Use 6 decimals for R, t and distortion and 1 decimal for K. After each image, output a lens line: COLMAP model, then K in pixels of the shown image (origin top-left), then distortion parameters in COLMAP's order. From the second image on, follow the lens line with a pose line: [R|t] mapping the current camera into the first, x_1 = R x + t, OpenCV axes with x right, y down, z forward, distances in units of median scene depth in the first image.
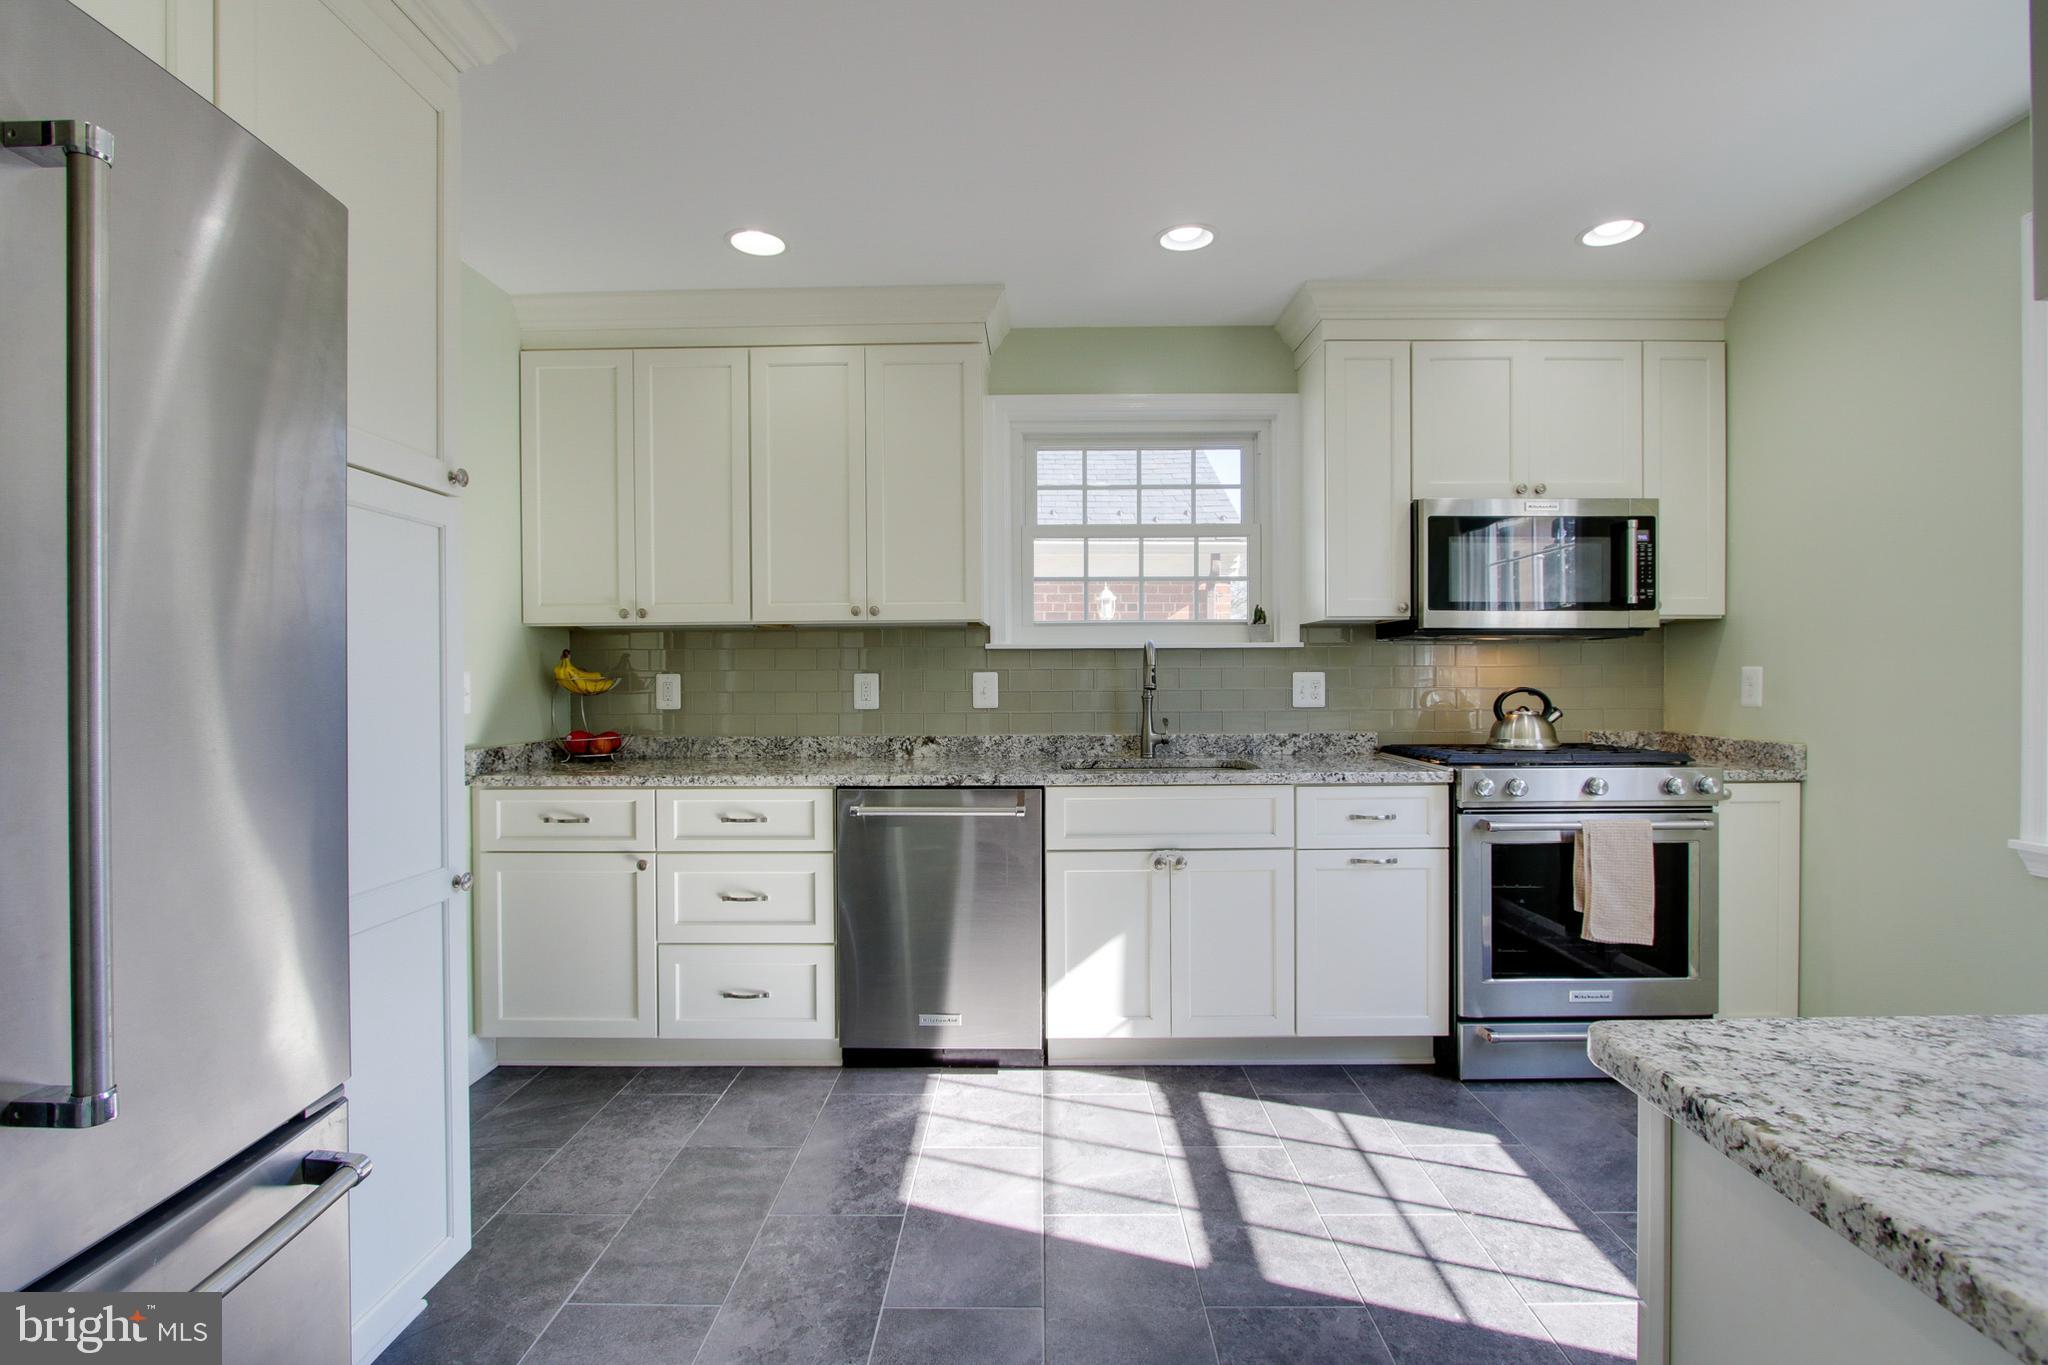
lens RADIAL K [[949.6, 0, 1032.5], [0, 949.6, 688.7], [0, 0, 1]] dist [-0.017991, 0.002702]
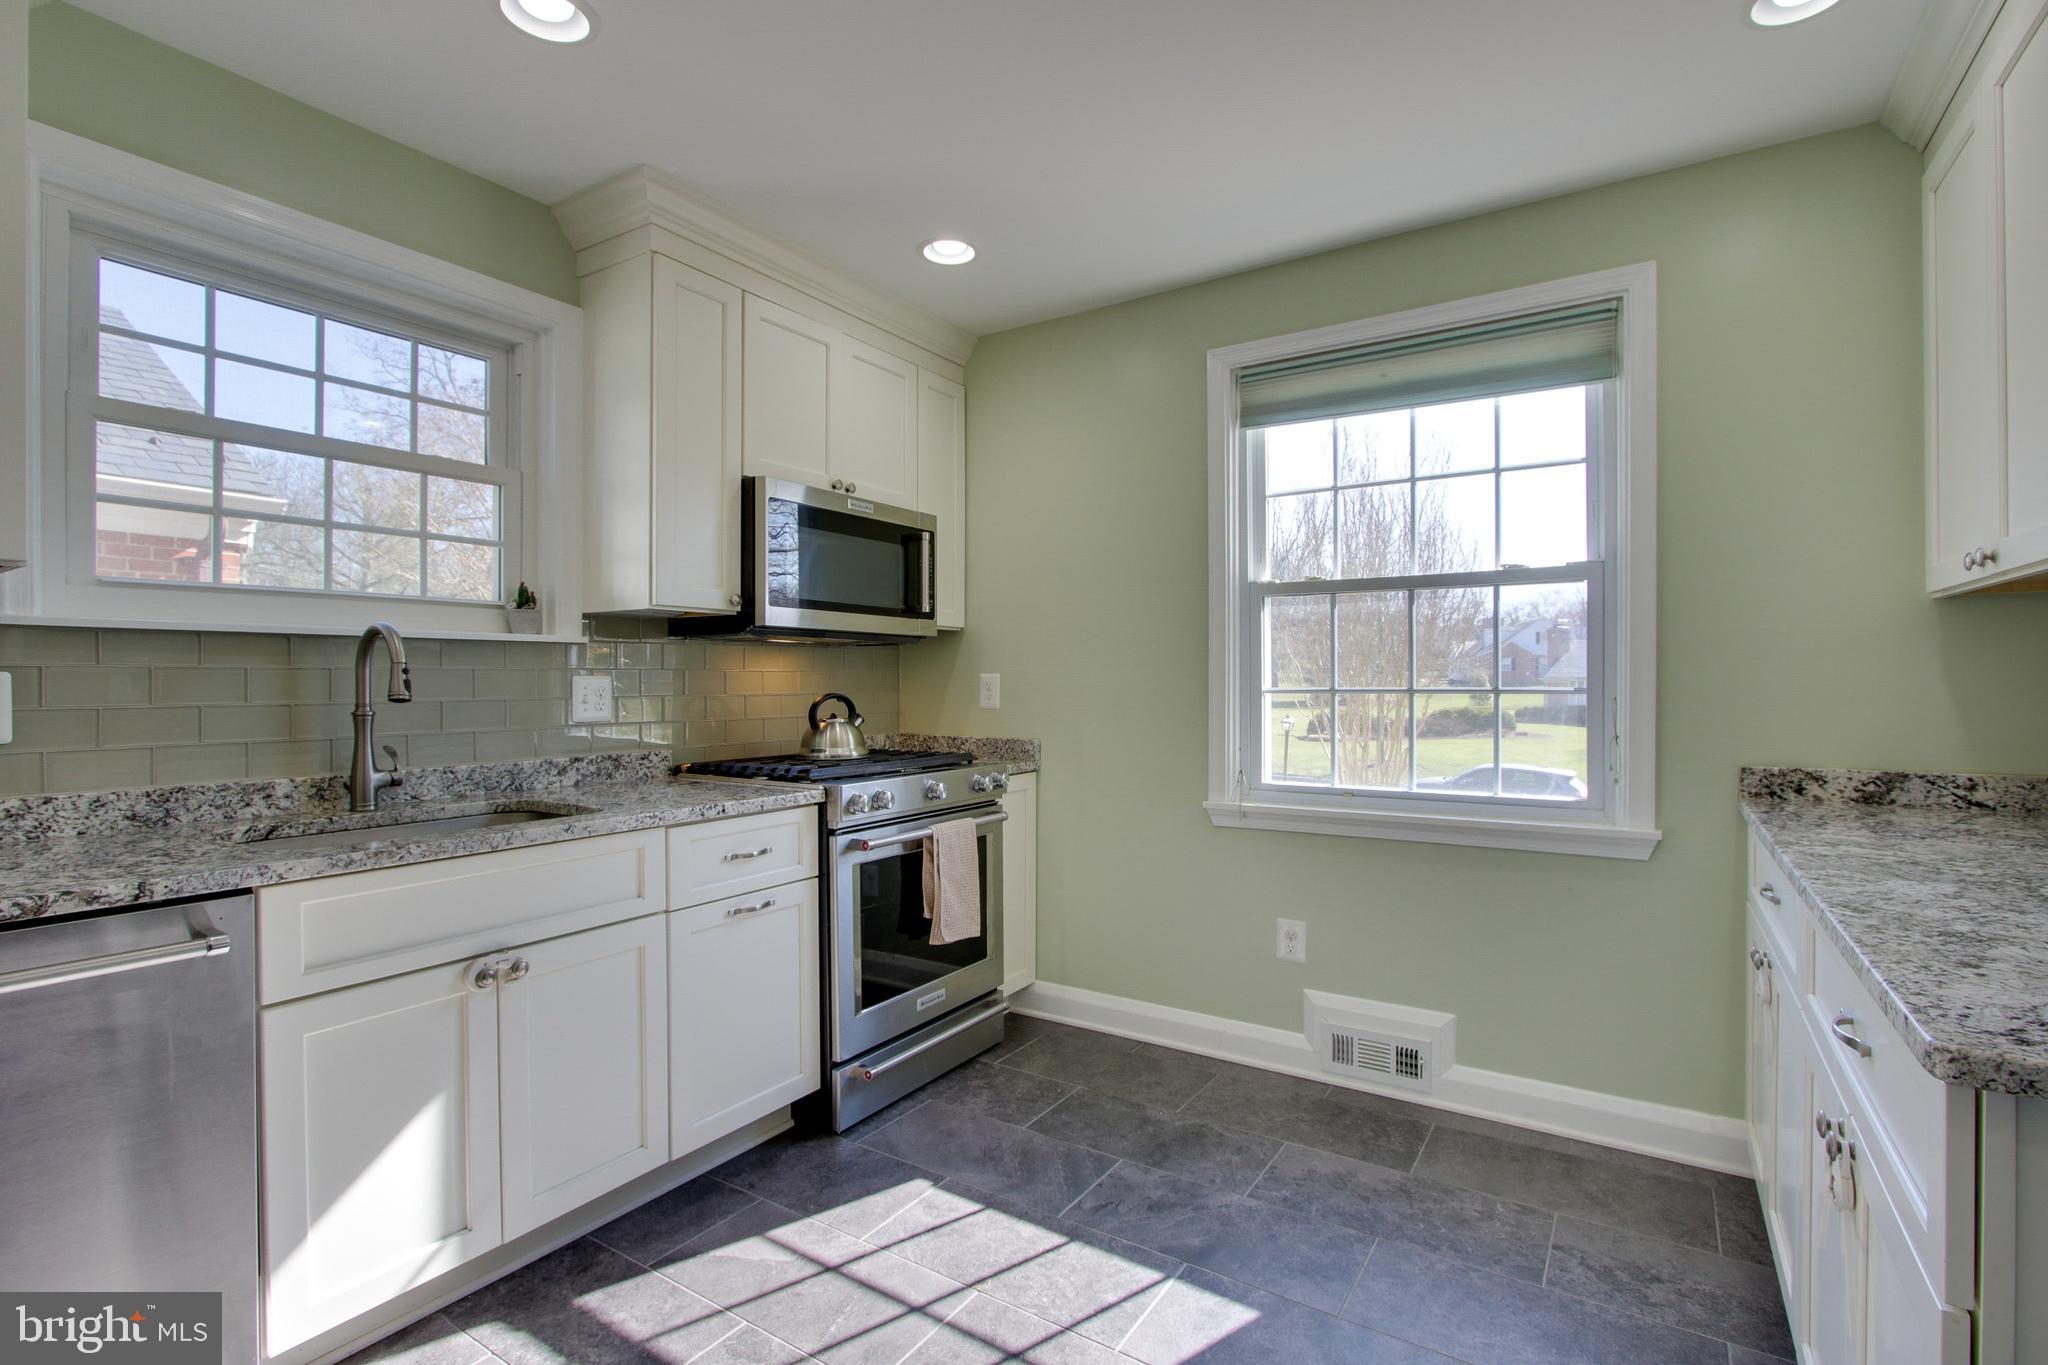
lens RADIAL K [[949.6, 0, 1043.7], [0, 949.6, 684.1], [0, 0, 1]] dist [-0.017991, 0.002702]
pose [[0.533976, -0.000216, 0.845500, -0.185576], [0.007802, 0.999959, -0.004671, -0.005012], [-0.845464, 0.009091, 0.533955, 0.327262]]
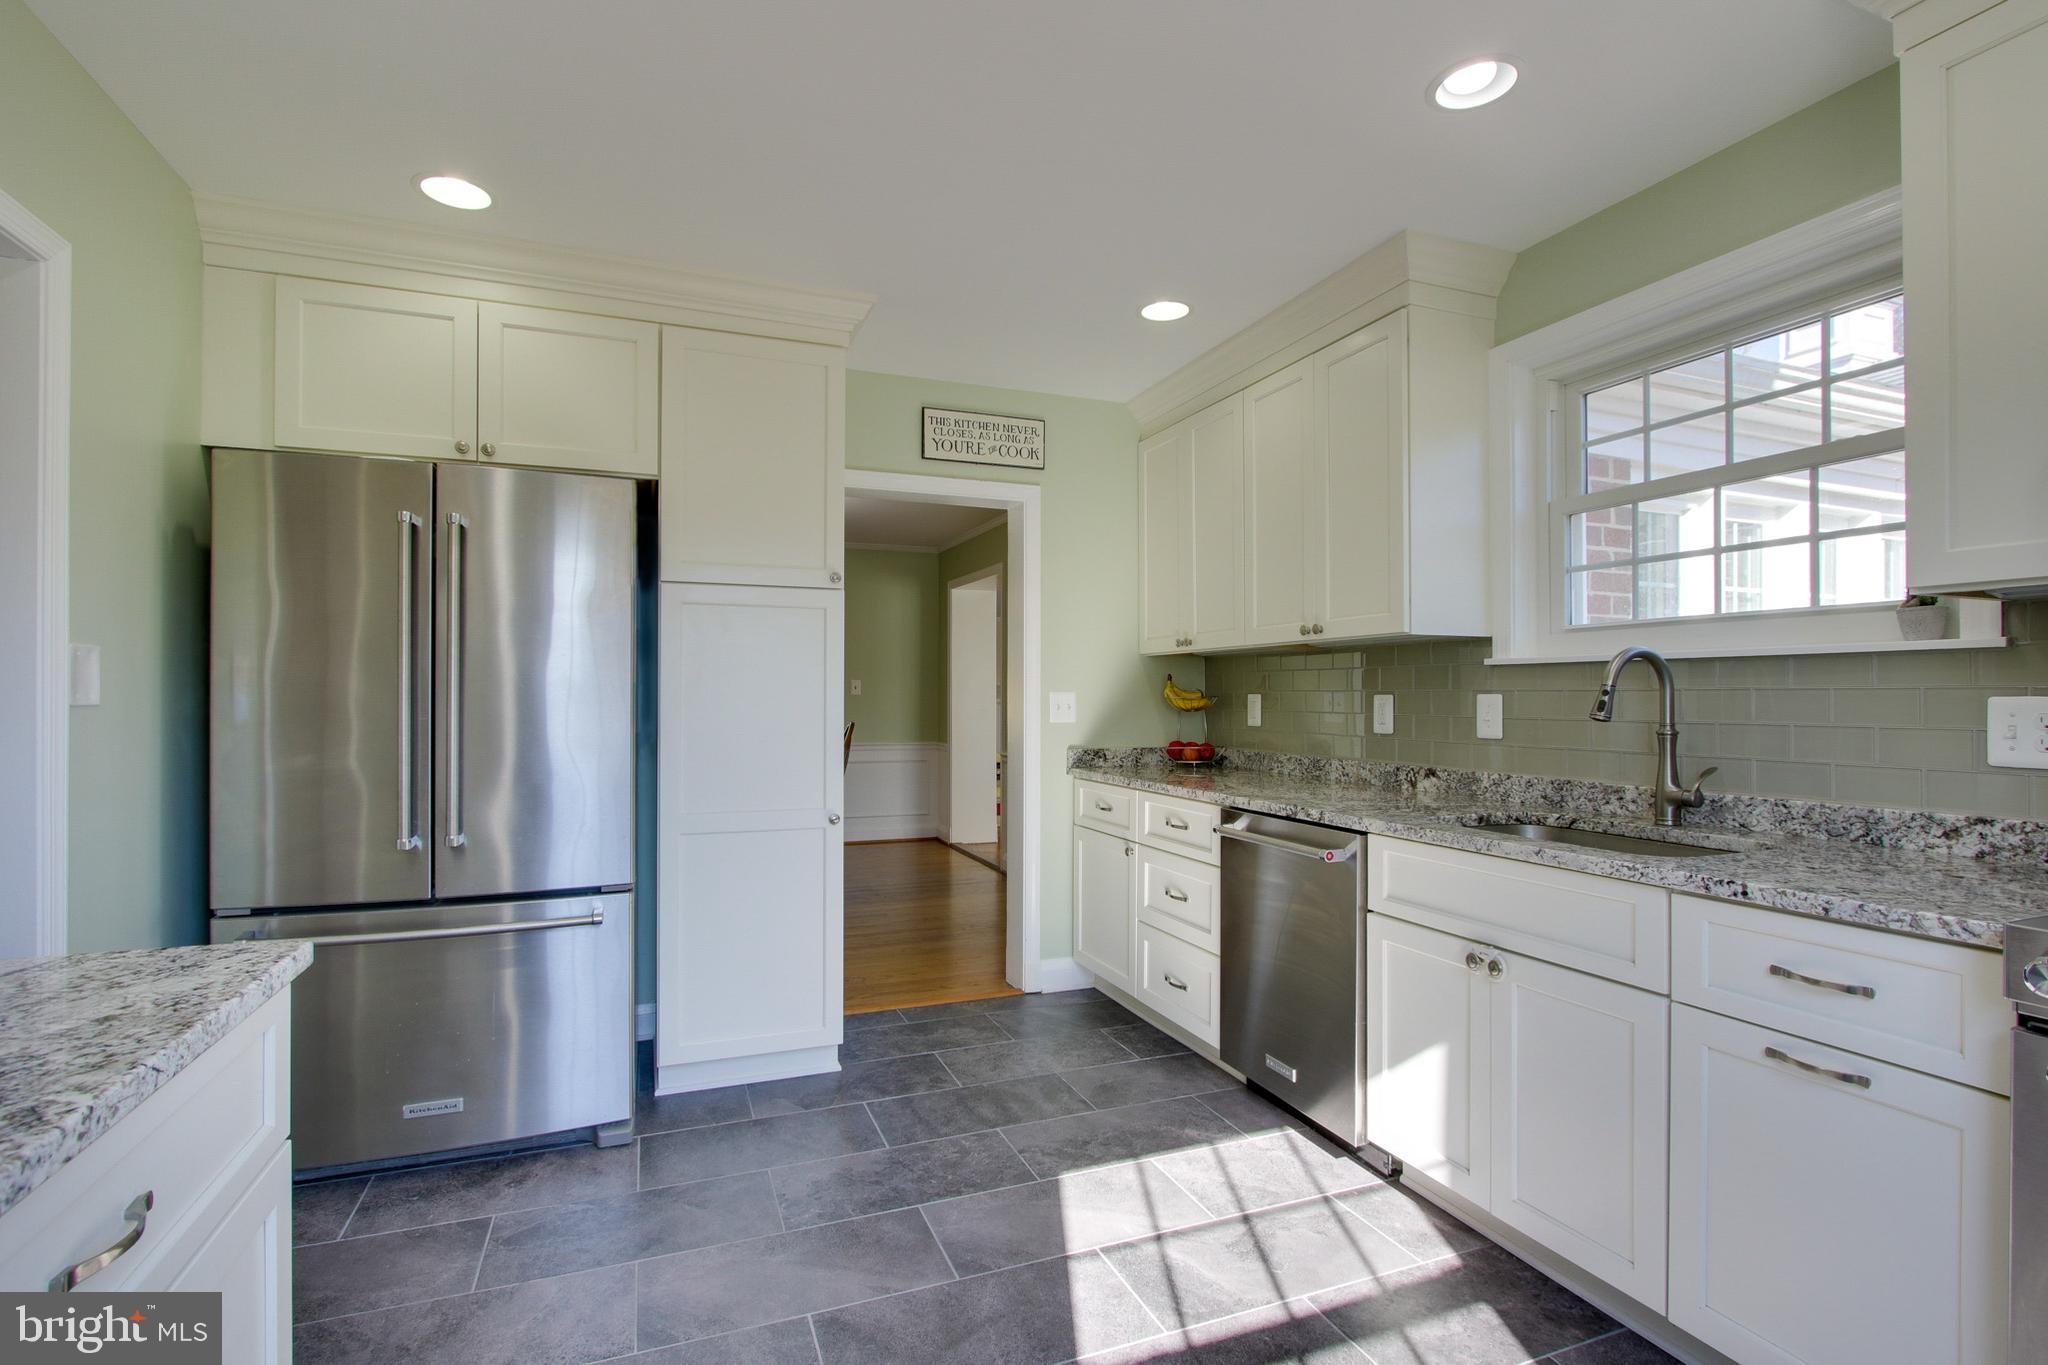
lens RADIAL K [[949.6, 0, 1029.3], [0, 949.6, 695.4], [0, 0, 1]] dist [-0.017991, 0.002702]
pose [[0.384414, 0.005436, -0.923145, 0.624060], [-0.015707, 0.999876, -0.000653, -0.010920], [0.923027, 0.014751, 0.384452, 0.385811]]
